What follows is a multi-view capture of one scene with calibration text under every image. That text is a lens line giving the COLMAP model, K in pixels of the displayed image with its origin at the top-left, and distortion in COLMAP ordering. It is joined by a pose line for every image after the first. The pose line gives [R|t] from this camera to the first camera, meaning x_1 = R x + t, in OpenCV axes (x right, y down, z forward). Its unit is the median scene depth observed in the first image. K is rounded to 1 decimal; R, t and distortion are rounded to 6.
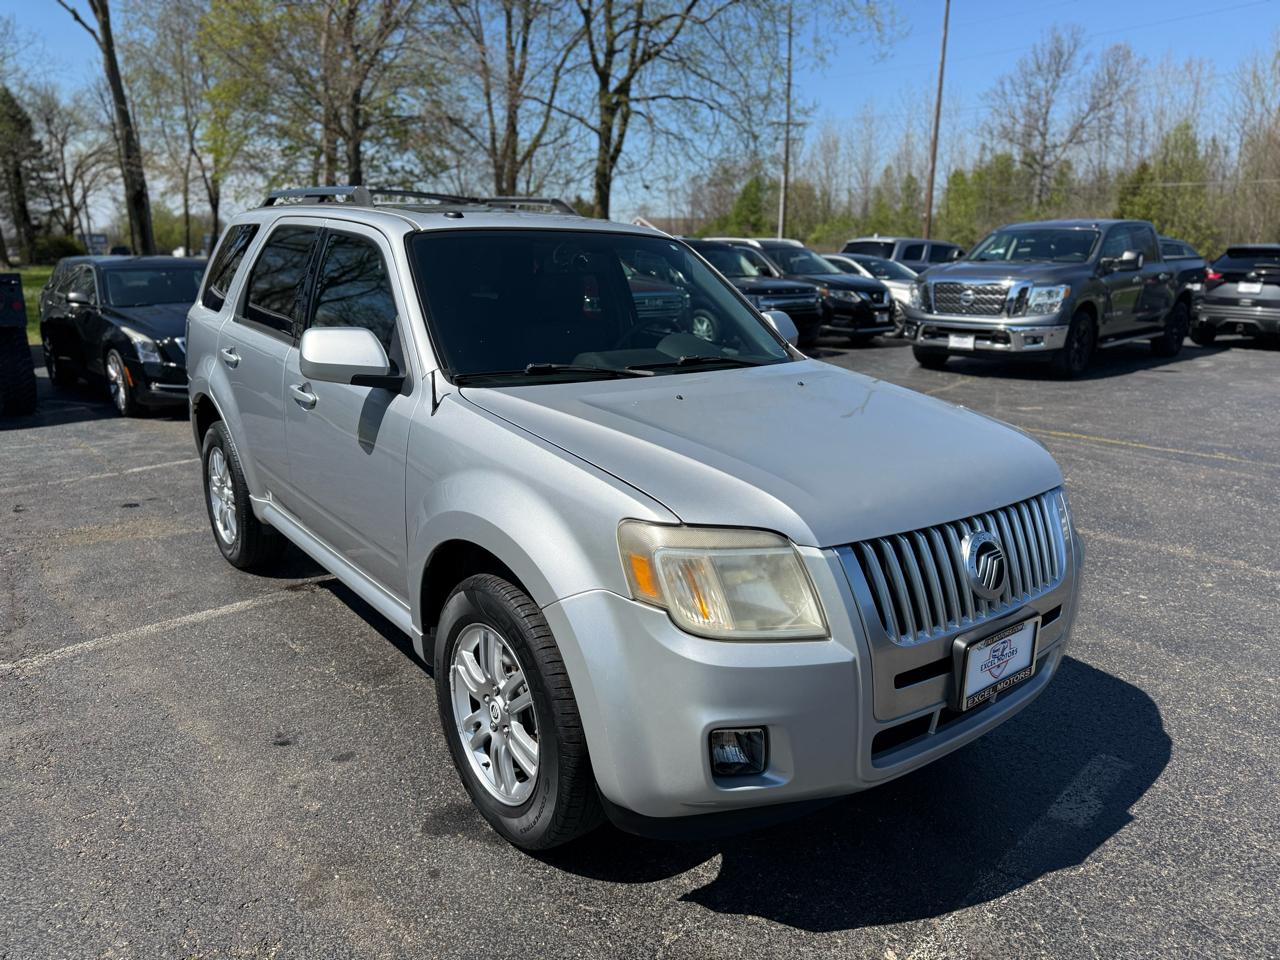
lens RADIAL K [[907.6, 0, 632.1], [0, 907.6, 477.1], [0, 0, 1]] dist [0.020153, -0.029376]
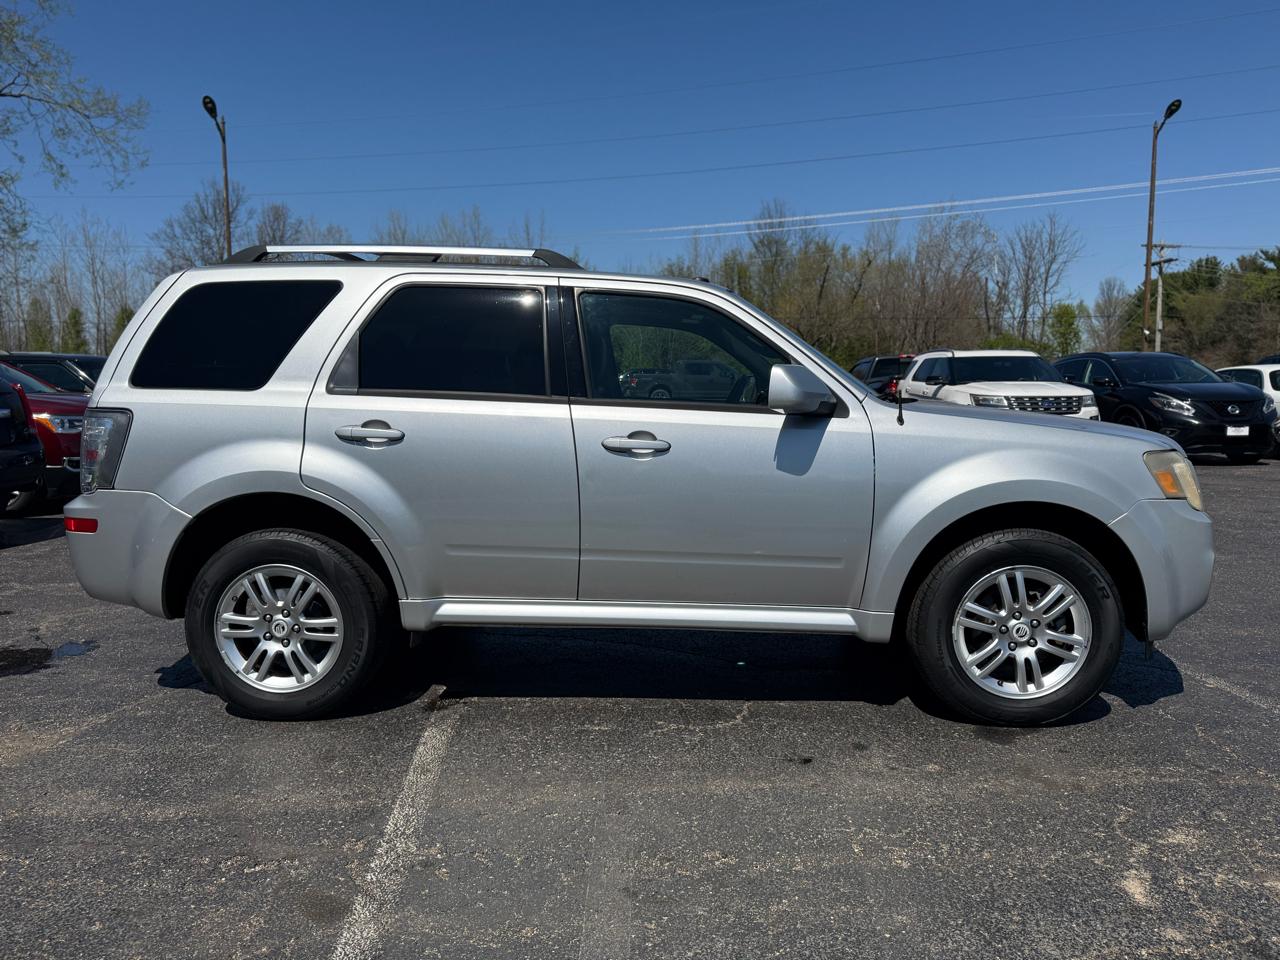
lens RADIAL K [[907.6, 0, 633.3], [0, 907.6, 477.5], [0, 0, 1]] dist [0.020153, -0.029376]
pose [[0.643544, -0.087786, 0.760358, -1.327011], [0.199862, 0.978210, -0.056220, -0.001001], [-0.738854, 0.188147, 0.647066, 0.445993]]
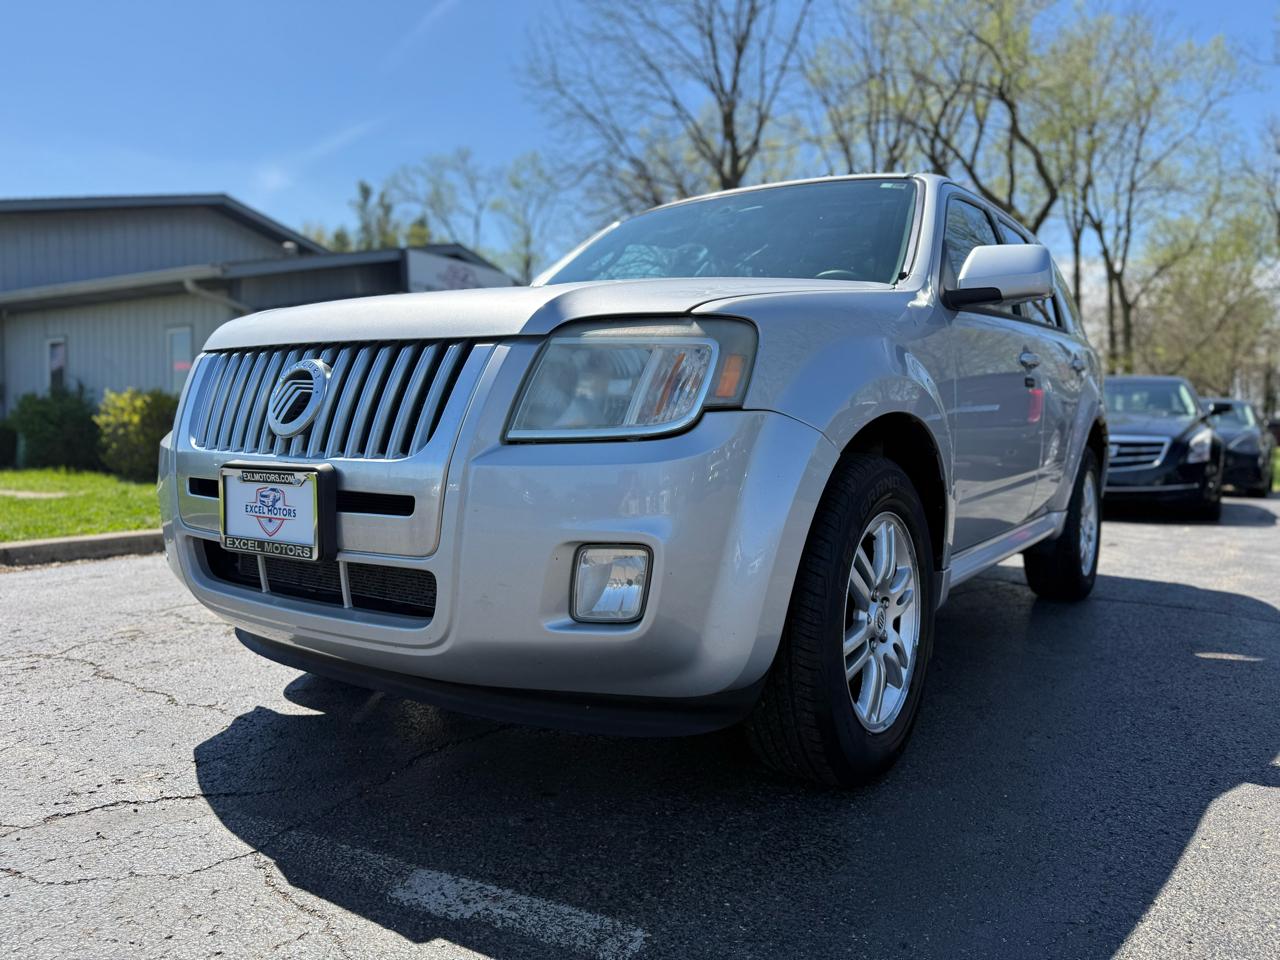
lens RADIAL K [[907.6, 0, 645.2], [0, 907.6, 481.4], [0, 0, 1]] dist [0.020153, -0.029376]
pose [[0.299149, 0.046748, -0.953061, 1.002606], [-0.240302, 0.970299, -0.027832, 0.093322], [0.923453, 0.237348, 0.301497, 0.837798]]
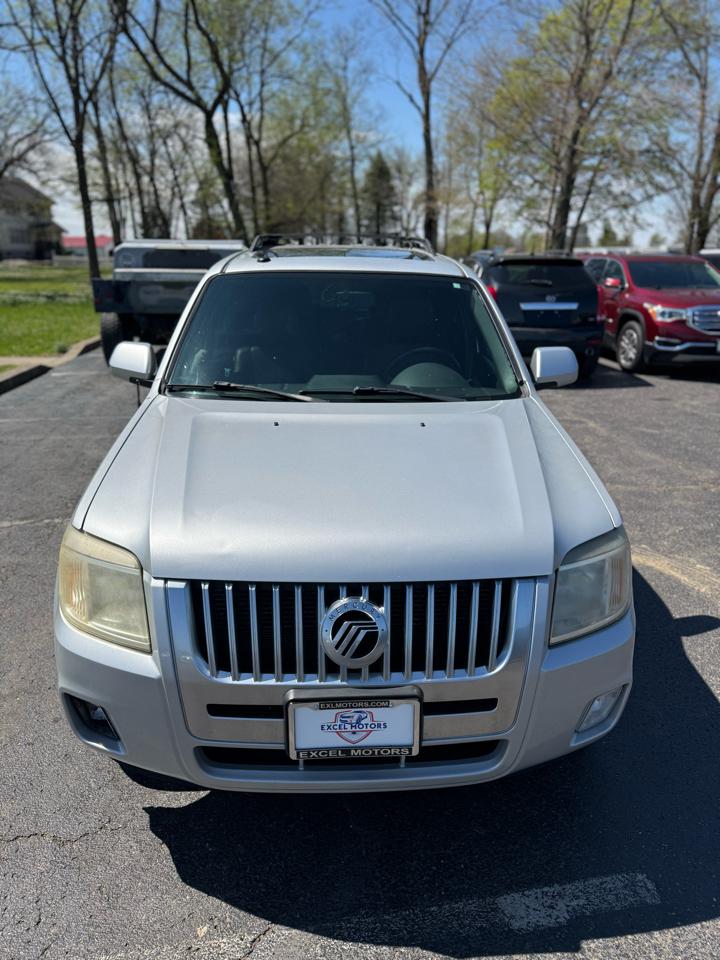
lens RADIAL K [[680.7, 0, 367.8], [0, 680.7, 475.4], [0, 0, 1]] dist [0.020153, -0.029376]
pose [[0.819048, 0.177753, -0.545495, 0.619482], [-0.142038, 0.984019, 0.107383, -0.126619], [0.555865, -0.010471, 0.831206, 0.299804]]
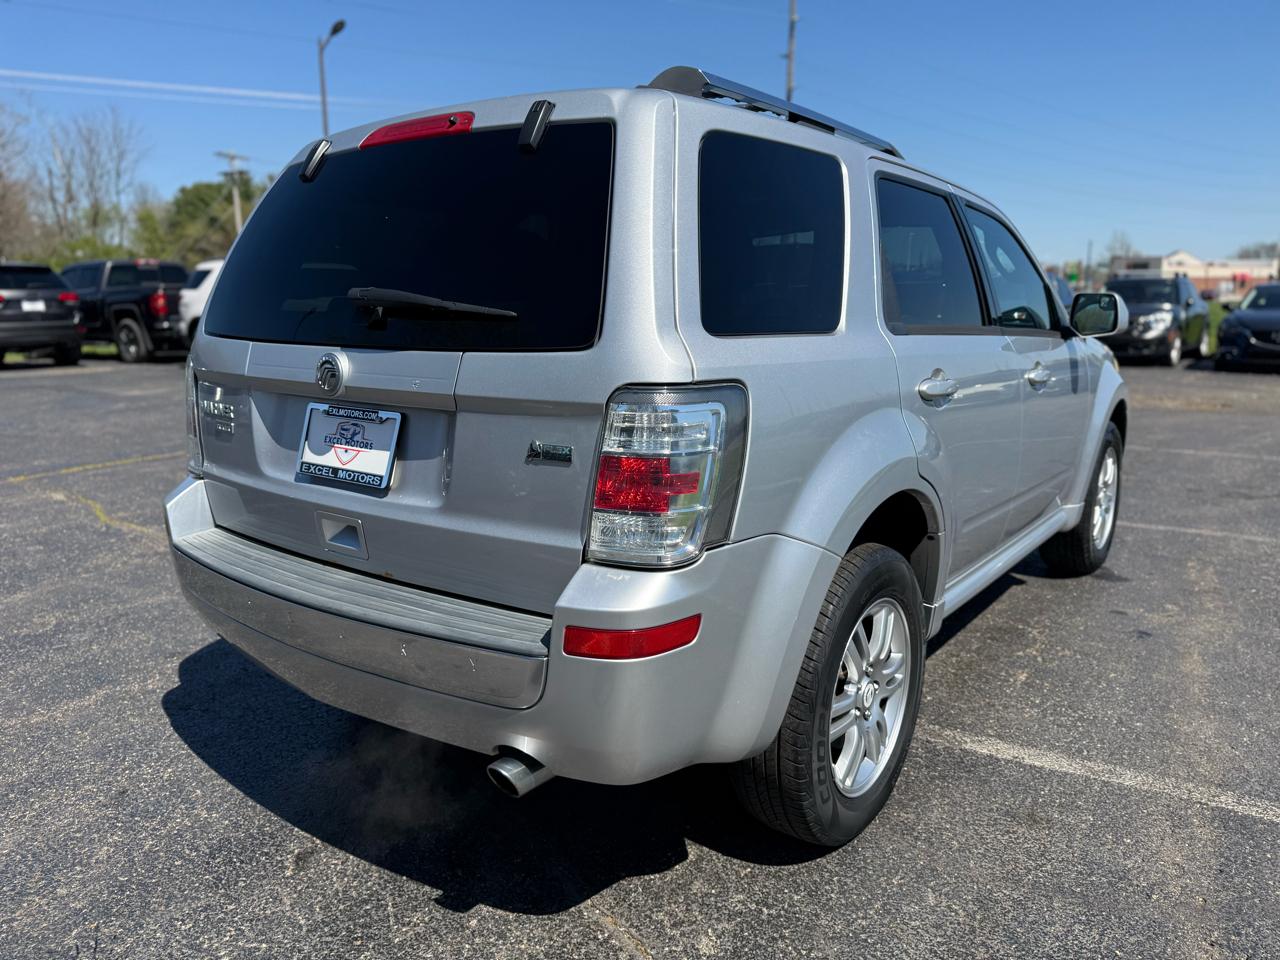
lens RADIAL K [[907.6, 0, 636.4], [0, 907.6, 480.3], [0, 0, 1]] dist [0.020153, -0.029376]
pose [[-0.258101, -0.204149, 0.944303, -1.388811], [0.238037, 0.933850, 0.266950, -0.406843], [-0.936334, 0.293679, -0.192433, 1.910002]]
